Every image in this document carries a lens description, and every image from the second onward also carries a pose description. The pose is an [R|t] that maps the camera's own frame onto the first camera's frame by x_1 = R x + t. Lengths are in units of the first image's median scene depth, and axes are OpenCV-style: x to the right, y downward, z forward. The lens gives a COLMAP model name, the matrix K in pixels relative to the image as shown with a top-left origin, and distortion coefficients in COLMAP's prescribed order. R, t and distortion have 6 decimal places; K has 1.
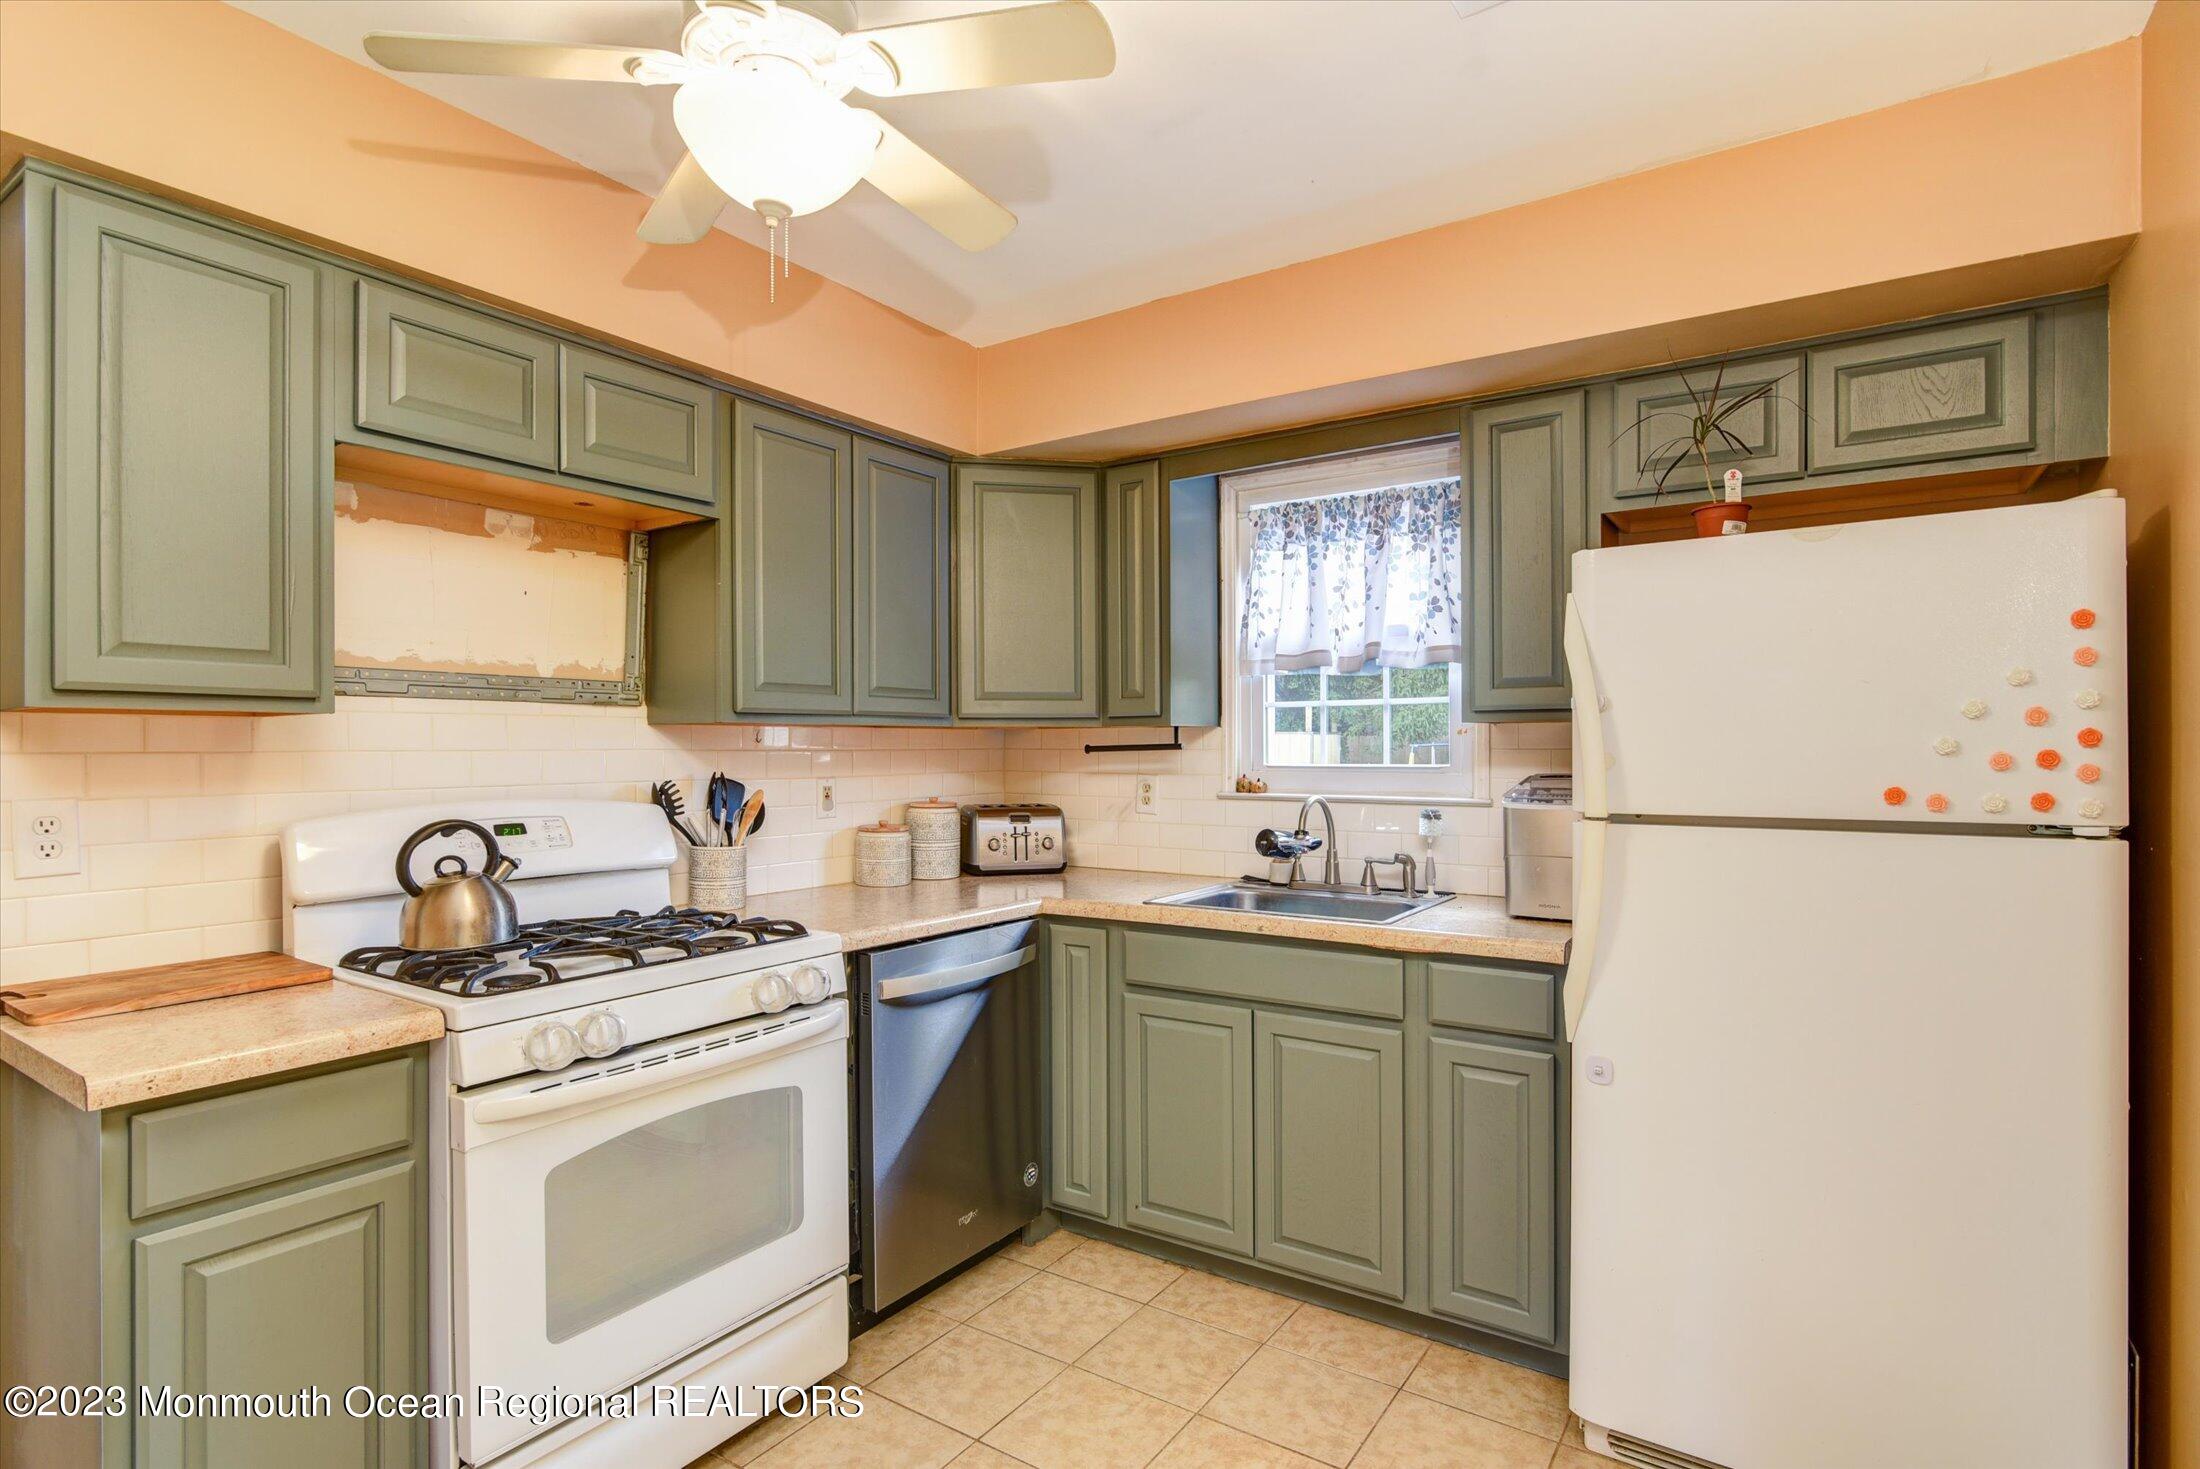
lens RADIAL K [[1093.7, 0, 1097.1], [0, 1093.7, 750.9], [0, 0, 1]] dist [-0.001243, -0.000294]
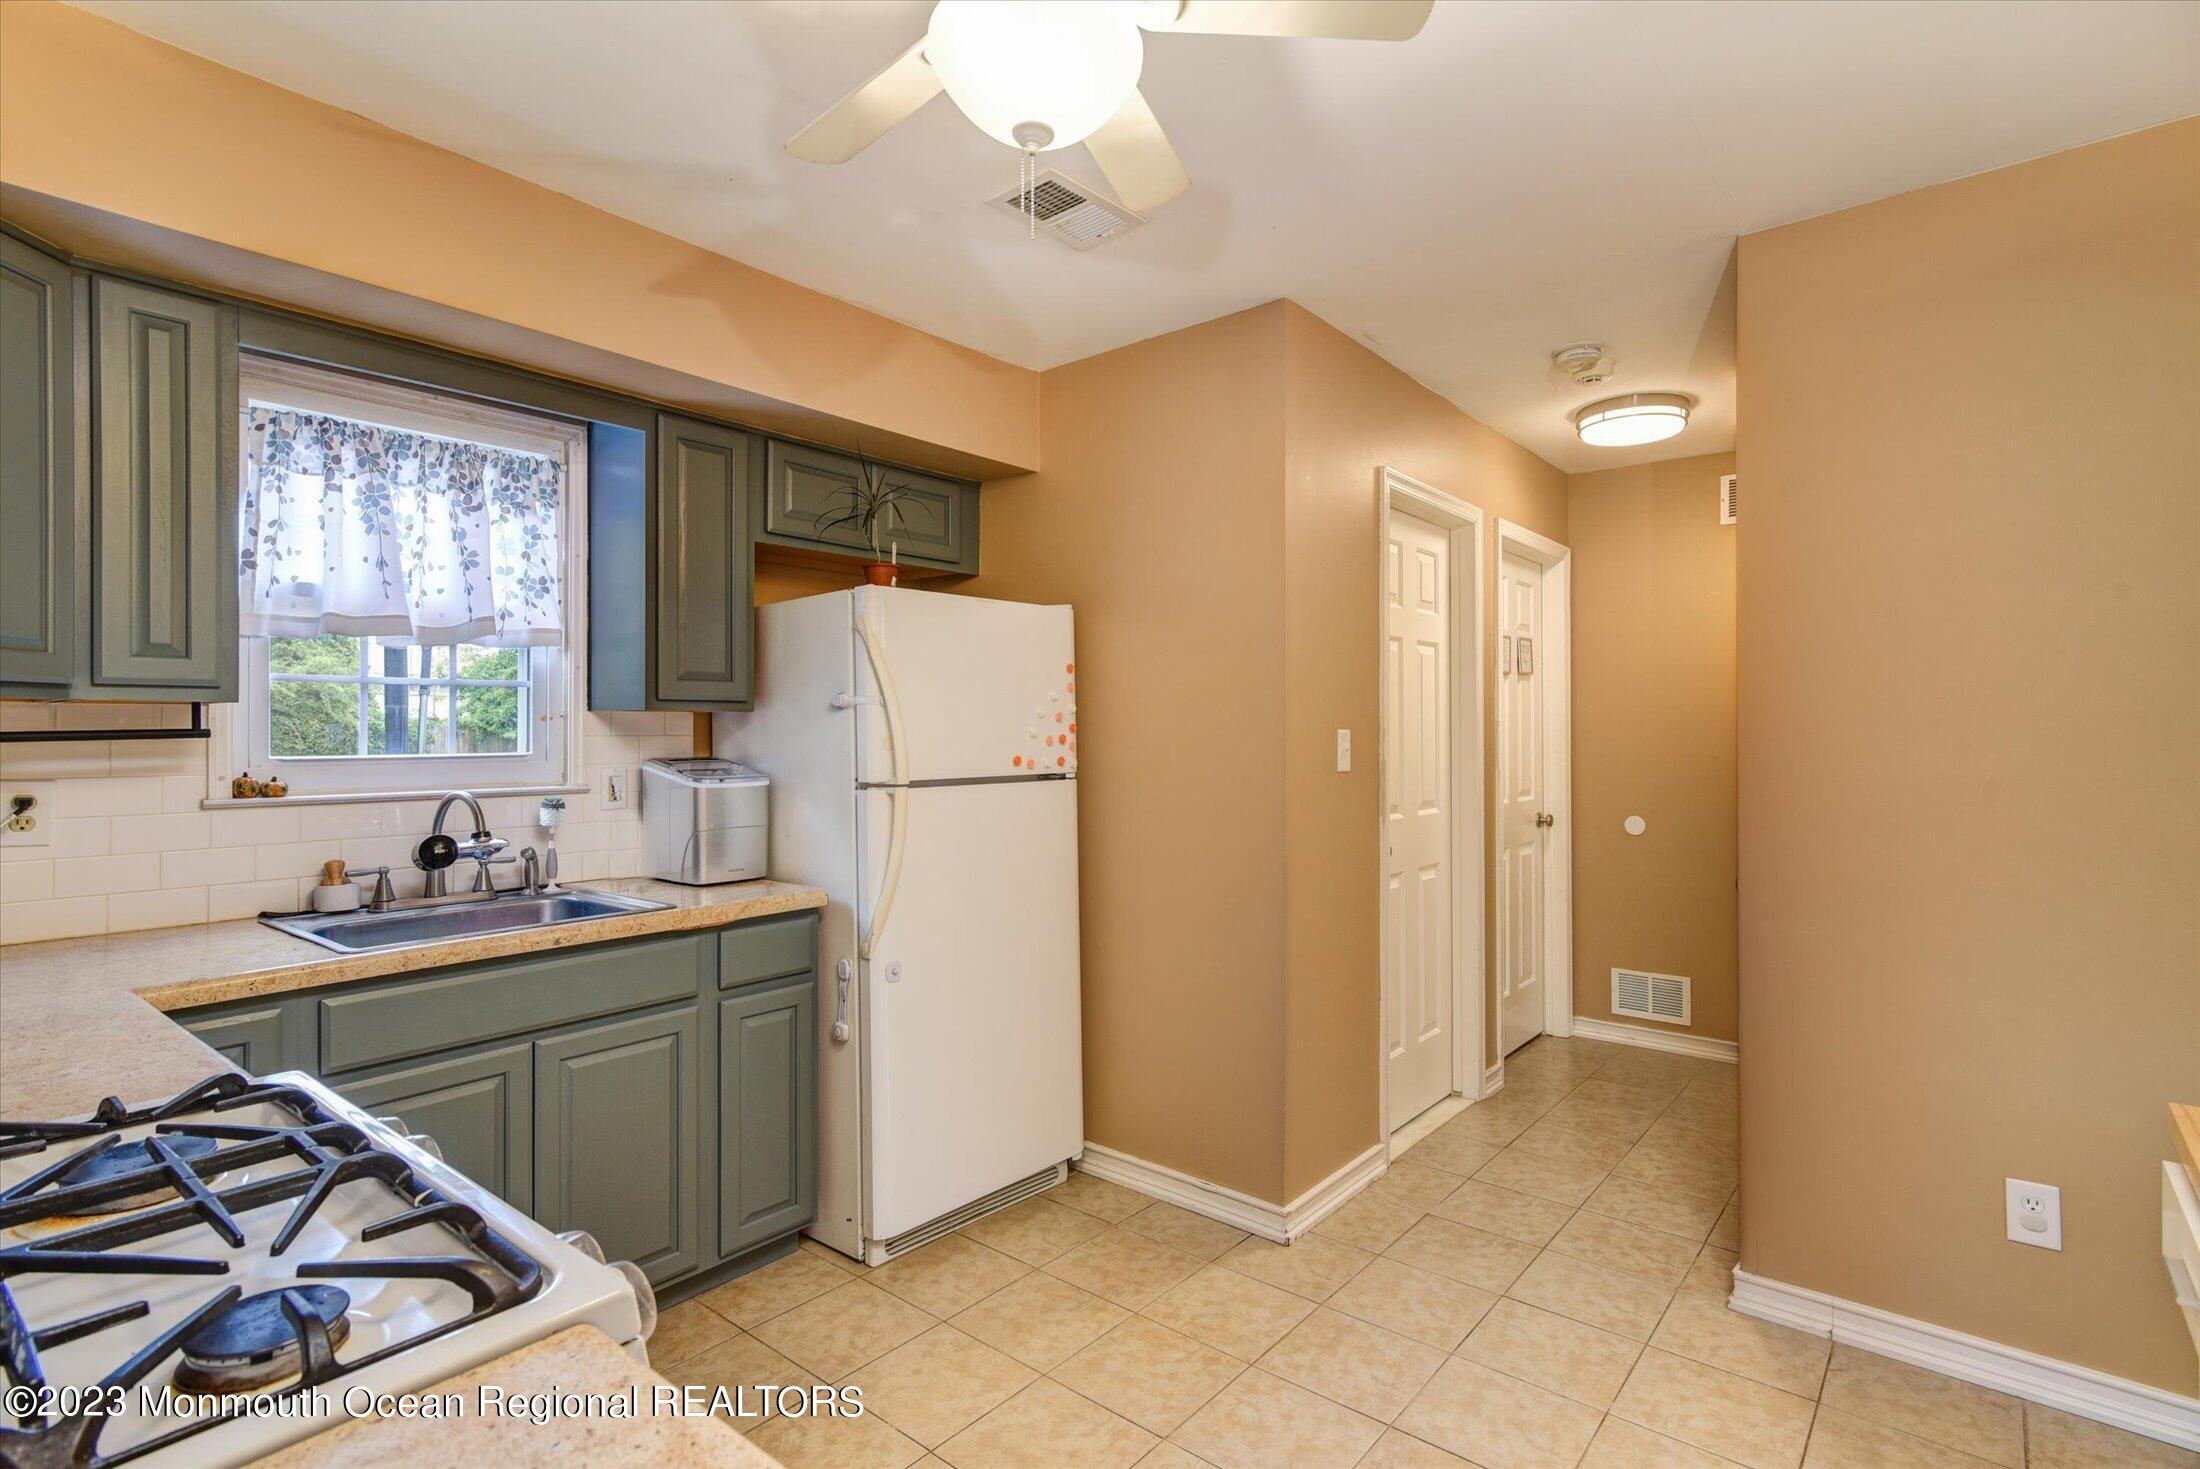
lens RADIAL K [[1067.0, 0, 1095.9], [0, 1067.0, 726.7], [0, 0, 1]] dist [0.019320, 0.000012]
pose [[0.096001, 0.007929, 0.995350, -0.669837], [0.005612, 0.999948, -0.008506, 0.001099], [-0.995365, 0.006402, 0.095951, 0.495899]]
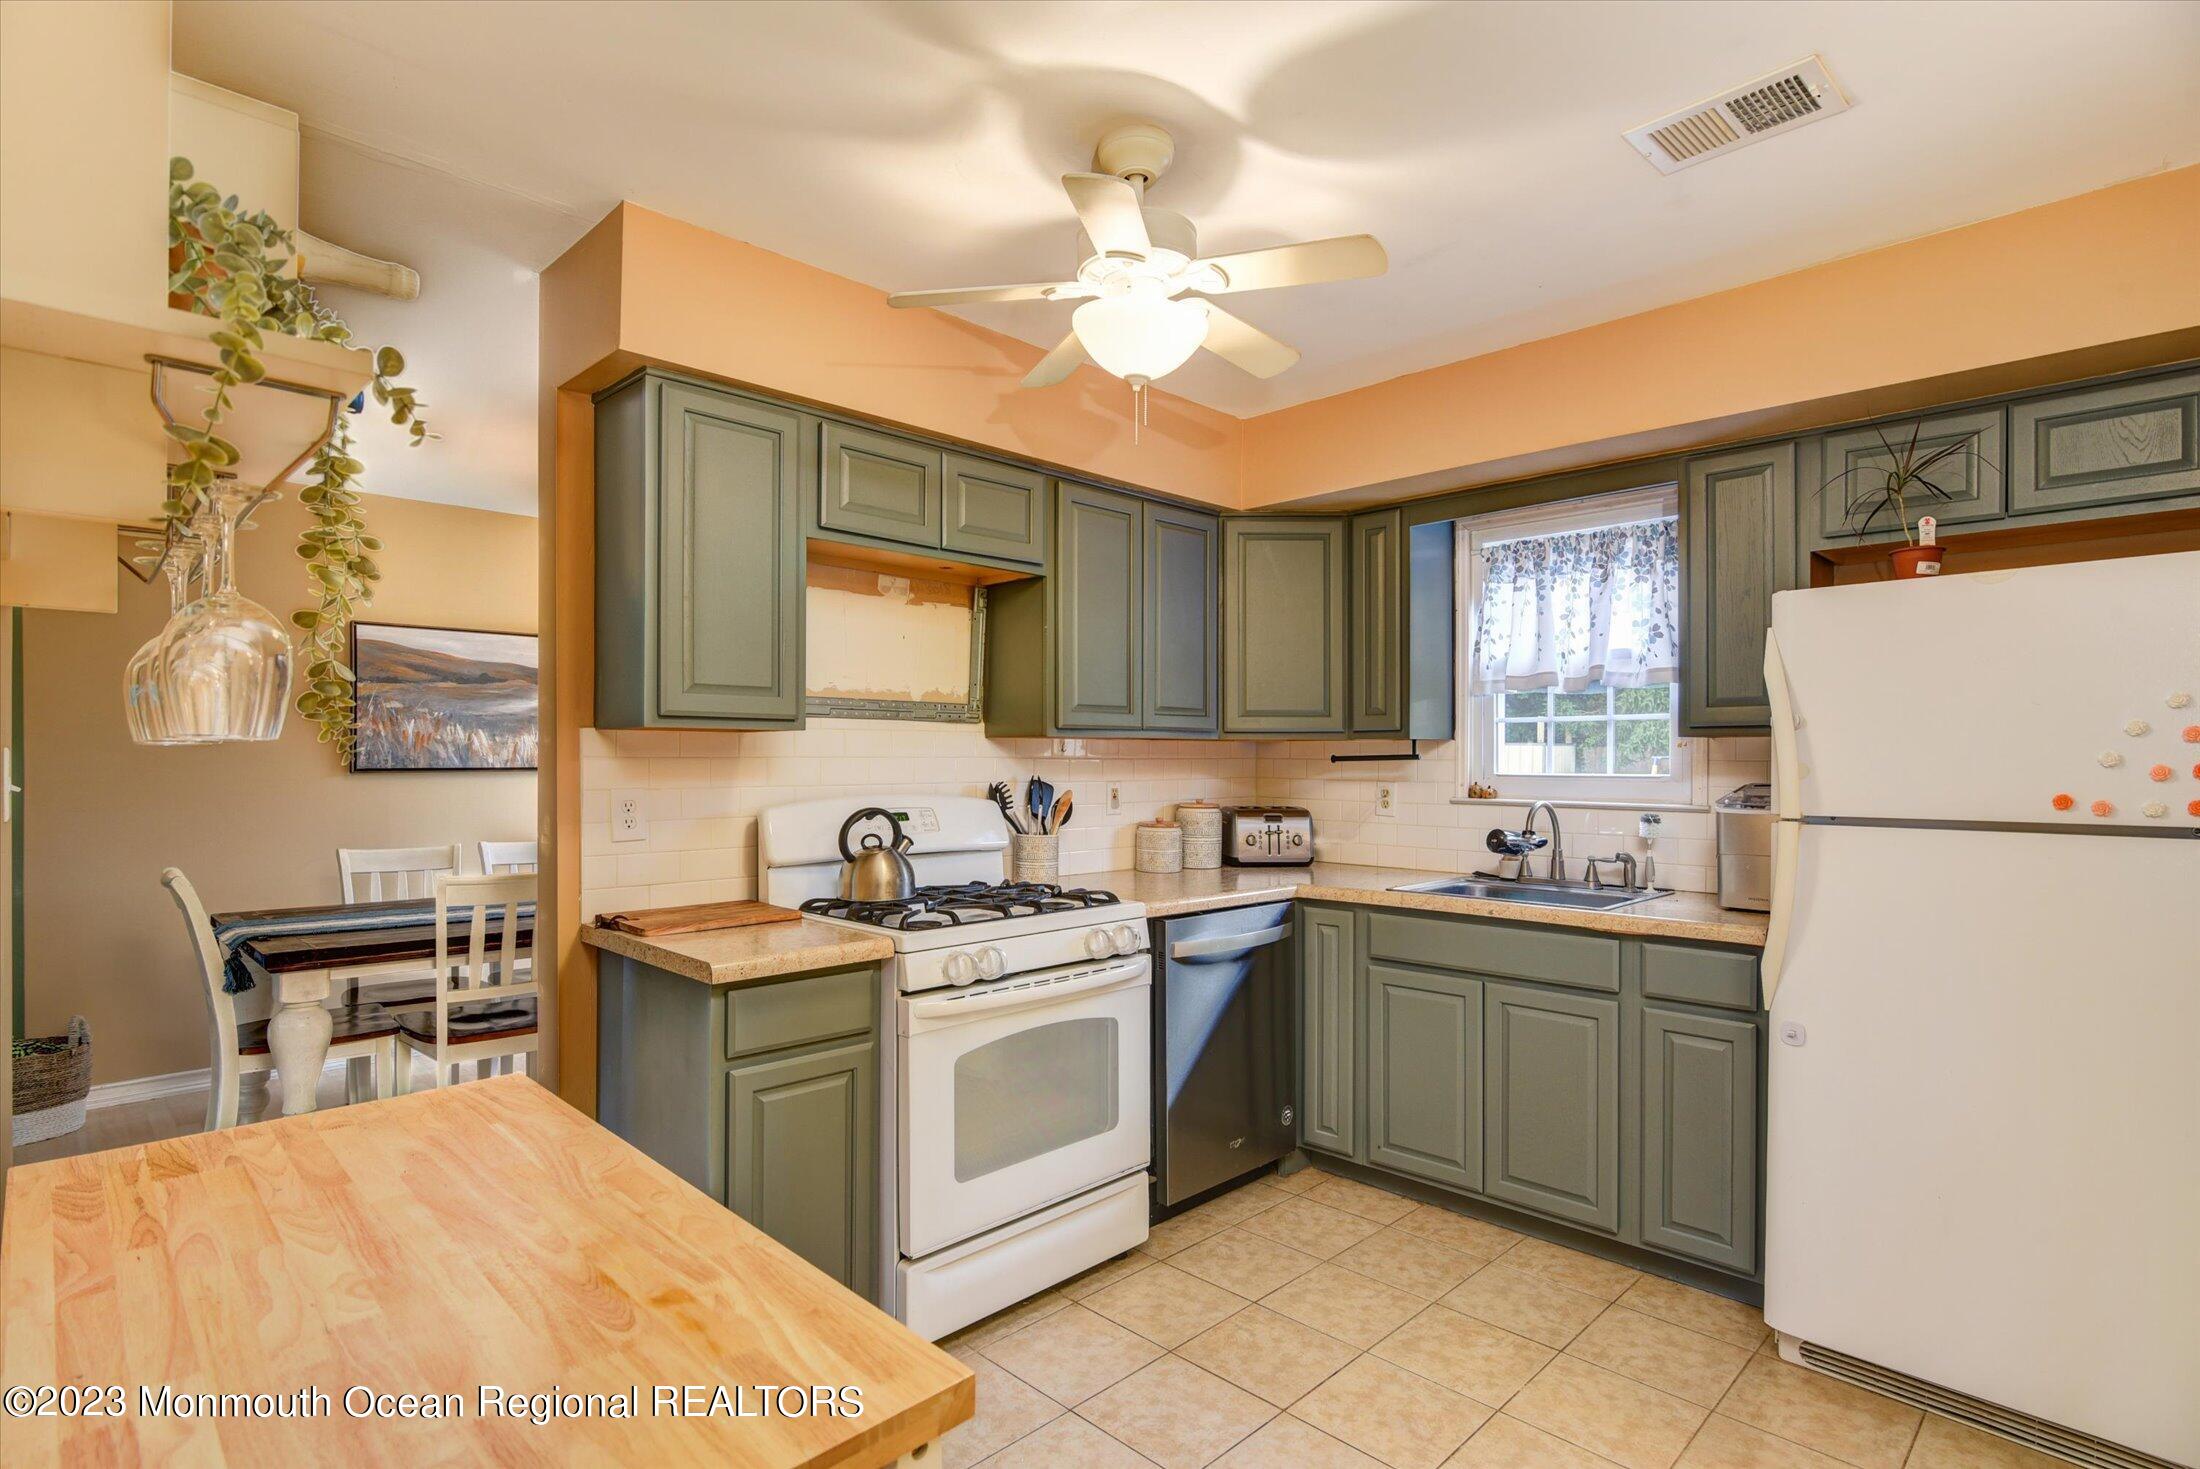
lens RADIAL K [[1092.3, 0, 1101.3], [0, 1092.3, 760.8], [0, 0, 1]] dist [-0.003951, -0.000968]
pose [[0.981529, 0.005741, -0.191225, -0.038553], [-0.005766, 0.999983, 0.000429, 0.001786], [0.191225, 0.000682, 0.981546, -0.233921]]
